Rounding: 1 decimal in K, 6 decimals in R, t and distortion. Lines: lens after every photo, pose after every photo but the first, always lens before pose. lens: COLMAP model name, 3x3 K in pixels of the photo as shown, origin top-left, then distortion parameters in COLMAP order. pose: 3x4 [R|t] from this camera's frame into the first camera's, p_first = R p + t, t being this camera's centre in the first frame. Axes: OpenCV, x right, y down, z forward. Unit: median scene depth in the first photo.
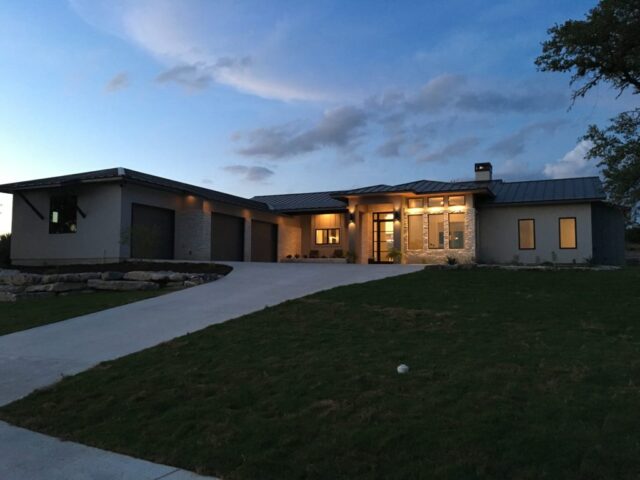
lens RADIAL K [[567.2, 0, 320.0], [0, 567.2, 240.0], [0, 0, 1]] dist [0.088006, -0.127183]
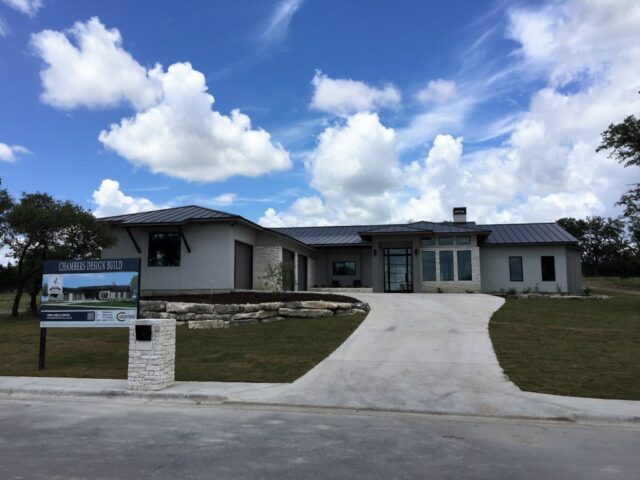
lens RADIAL K [[567.2, 0, 320.0], [0, 567.2, 240.0], [0, 0, 1]] dist [0.088006, -0.127183]
pose [[0.968769, 0.019730, 0.247180, -0.359699], [-0.008124, 0.998820, -0.047885, -0.009572], [-0.247833, 0.044382, 0.967786, -0.097517]]
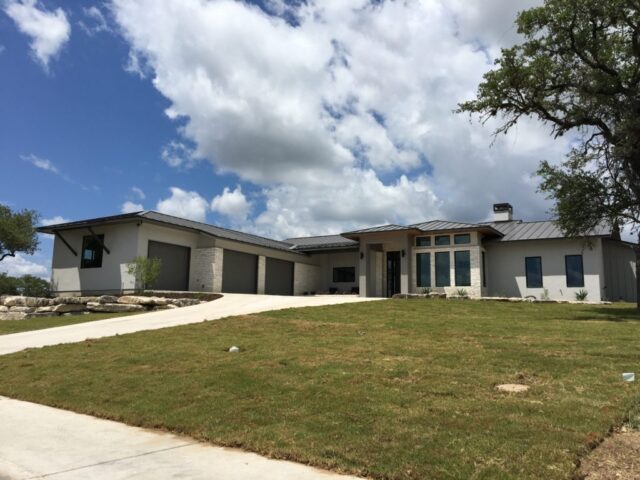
lens RADIAL K [[567.2, 0, 320.0], [0, 567.2, 240.0], [0, 0, 1]] dist [0.088006, -0.127183]
pose [[0.990486, -0.005928, -0.137485, 0.129127], [-0.005987, 0.996270, -0.086086, 0.023533], [0.137482, 0.086090, 0.986756, -0.052107]]
